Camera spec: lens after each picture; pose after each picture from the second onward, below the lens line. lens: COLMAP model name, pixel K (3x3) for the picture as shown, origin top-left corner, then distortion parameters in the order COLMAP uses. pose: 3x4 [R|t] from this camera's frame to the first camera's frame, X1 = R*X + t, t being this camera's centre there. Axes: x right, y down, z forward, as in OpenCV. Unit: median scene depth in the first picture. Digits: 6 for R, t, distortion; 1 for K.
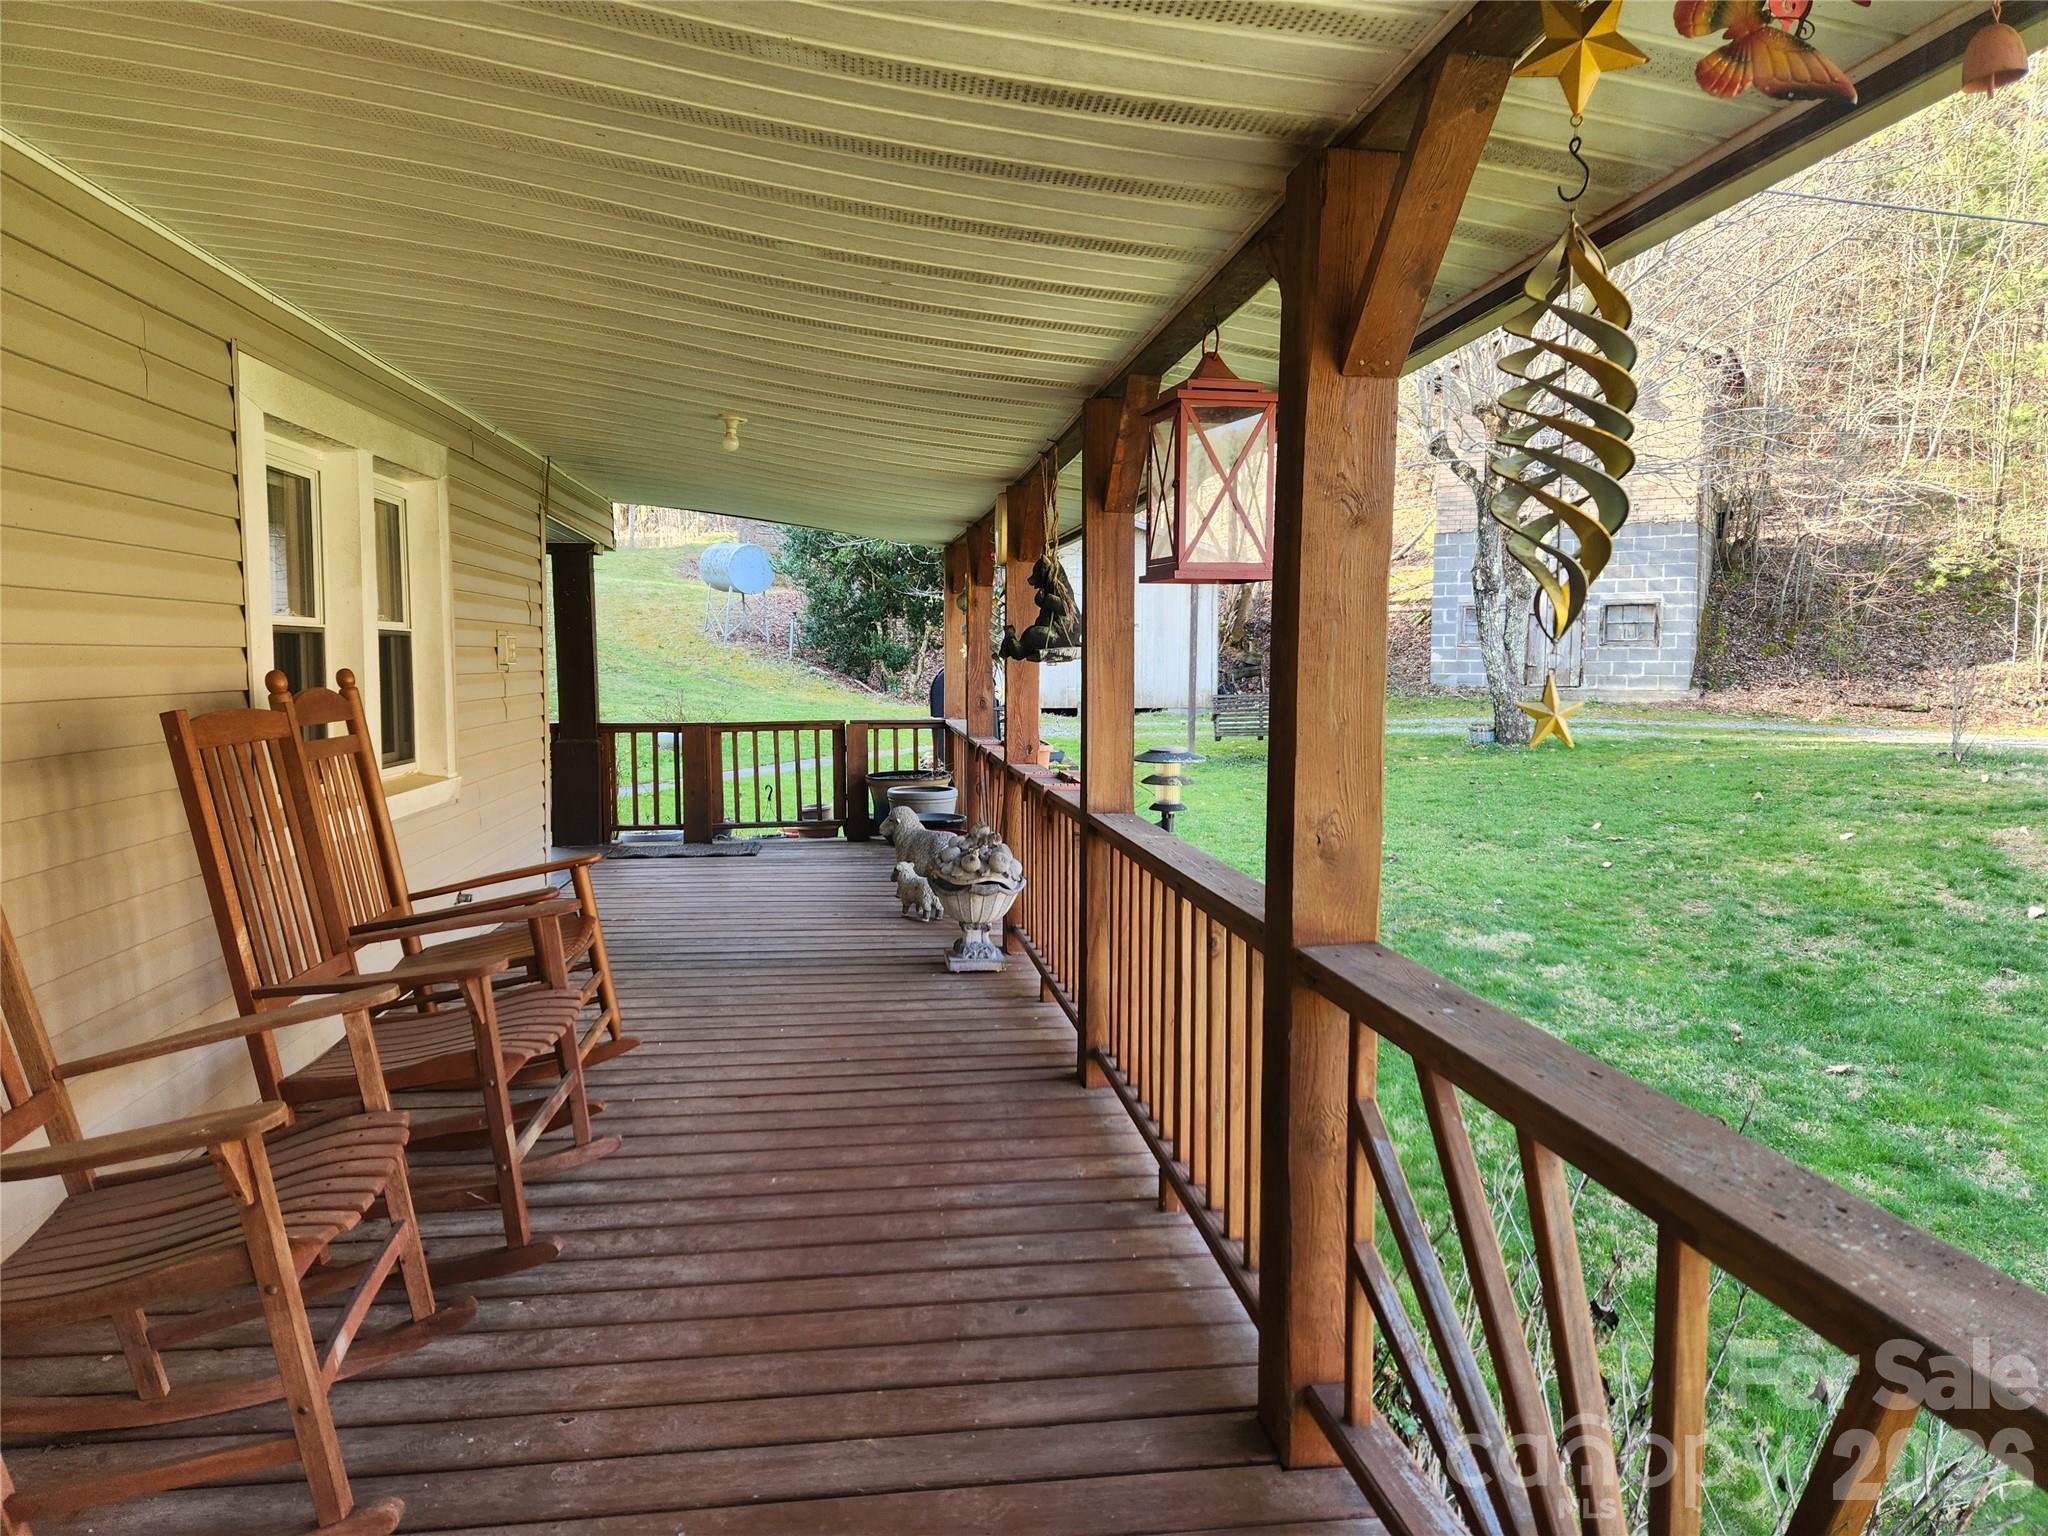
lens RADIAL K [[1373.4, 0, 1023.9], [0, 1373.4, 768.3], [0, 0, 1]] dist [-0.005999, -0.000653]
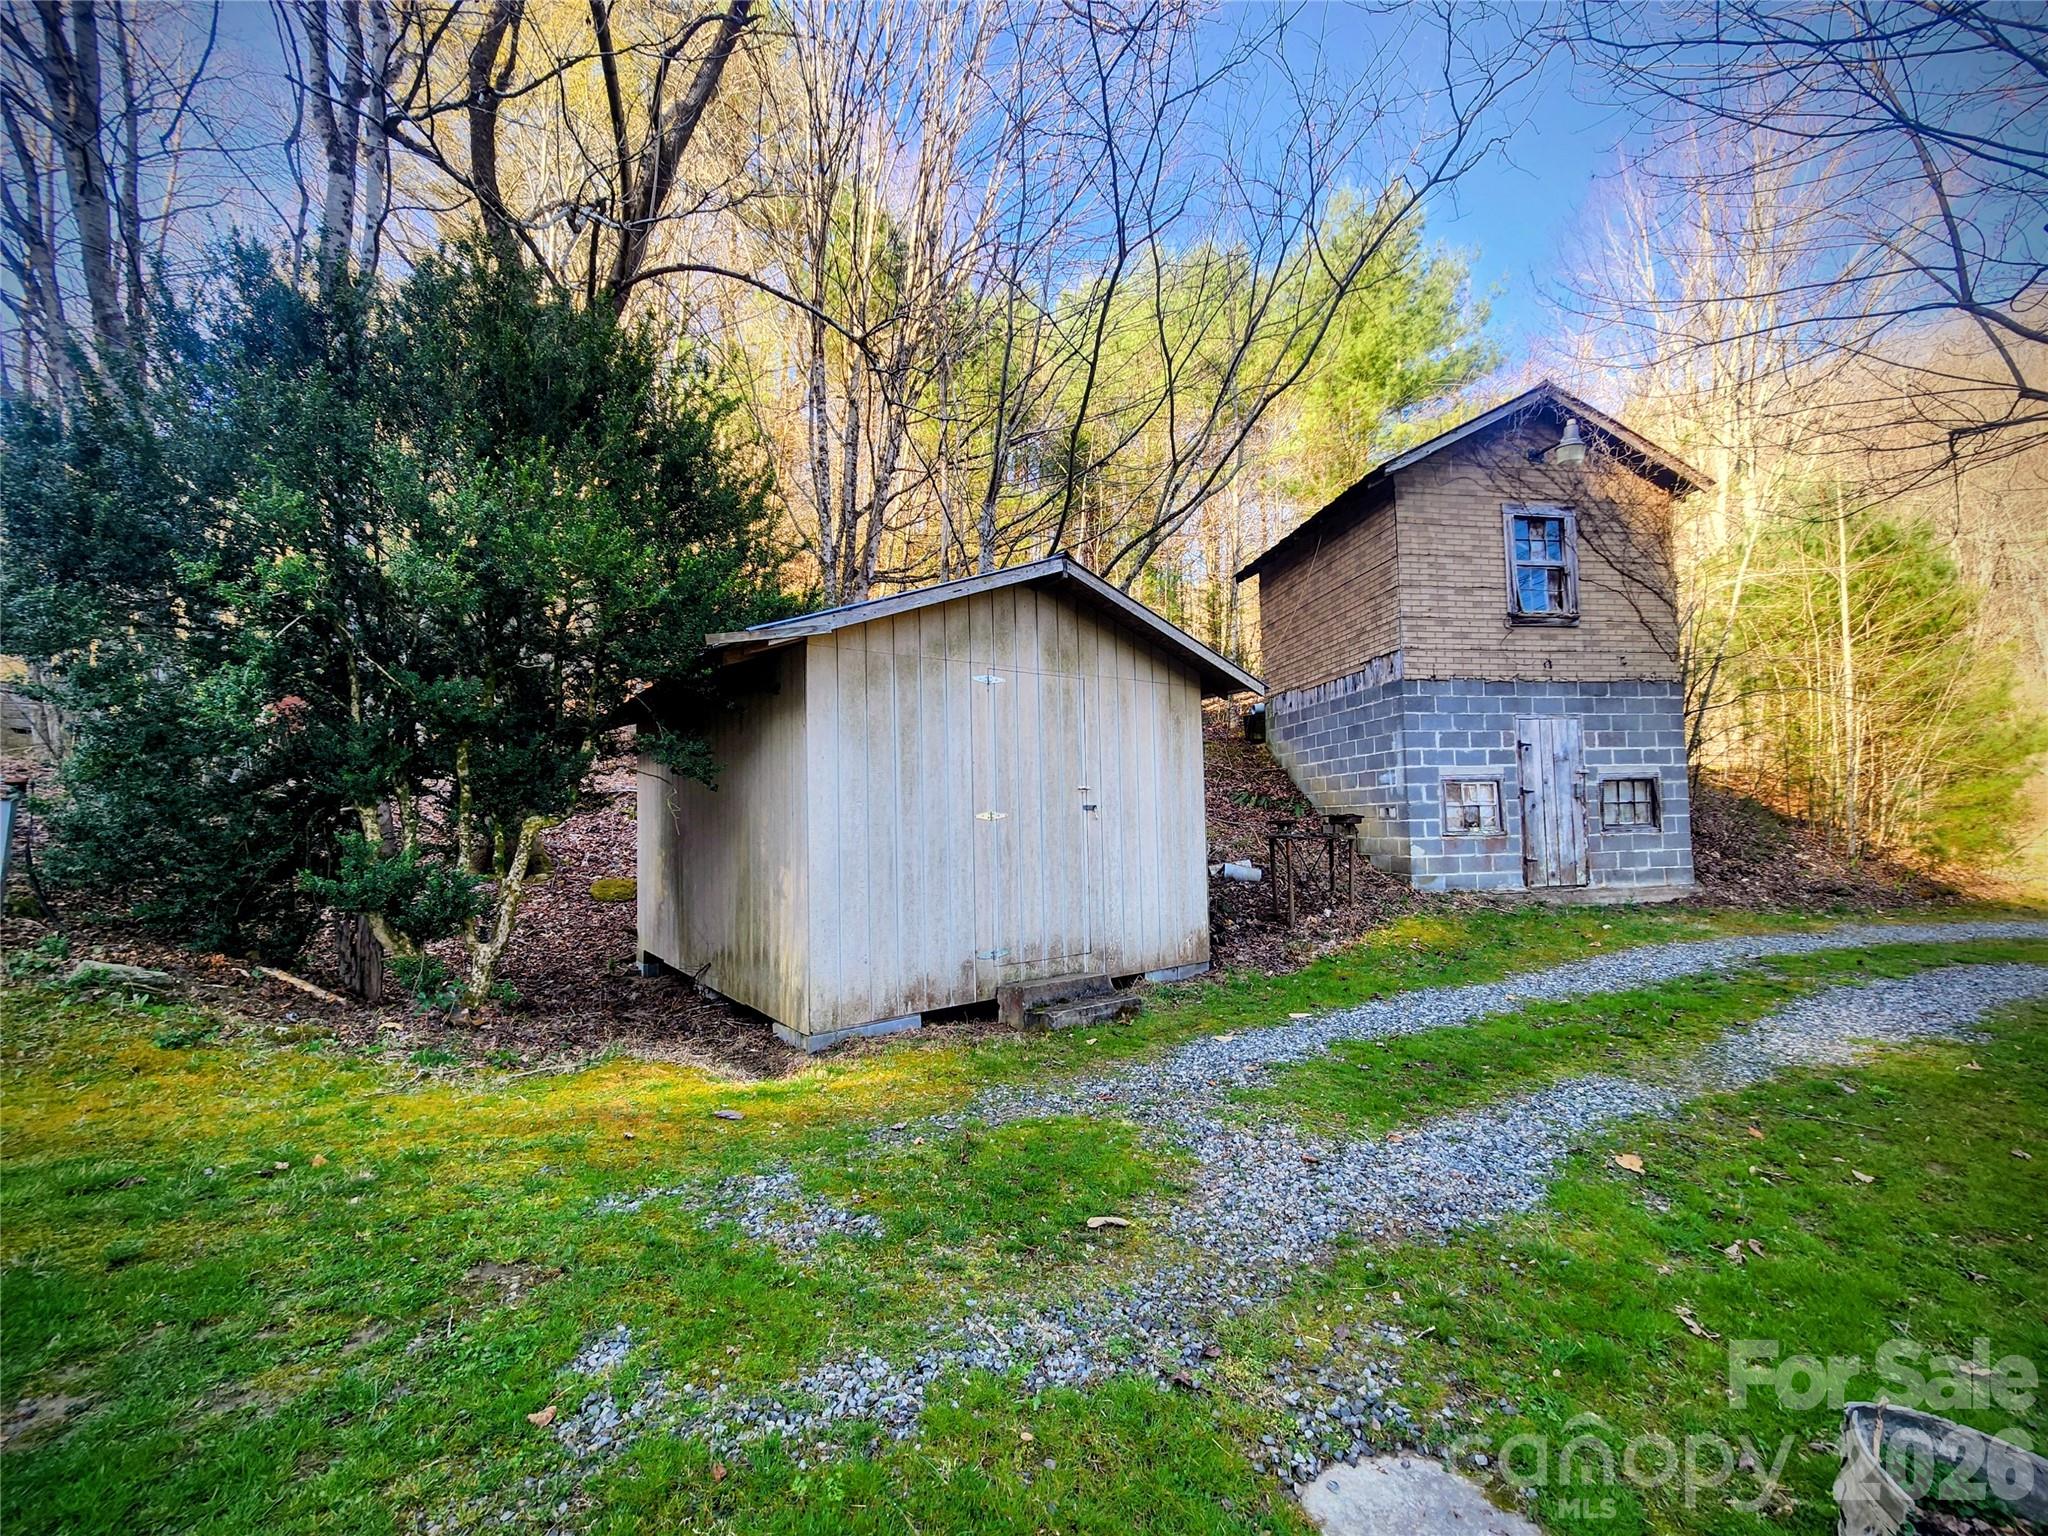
lens RADIAL K [[823.2, 0, 1023.5], [0, 823.2, 770.4], [0, 0, 1]] dist [-0.001598, 0.000571]
pose [[0.765240, 0.025274, 0.643249, -0.127264], [0.072459, 0.989497, -0.125078, -0.084879], [-0.639655, 0.142324, 0.755371, 0.810826]]
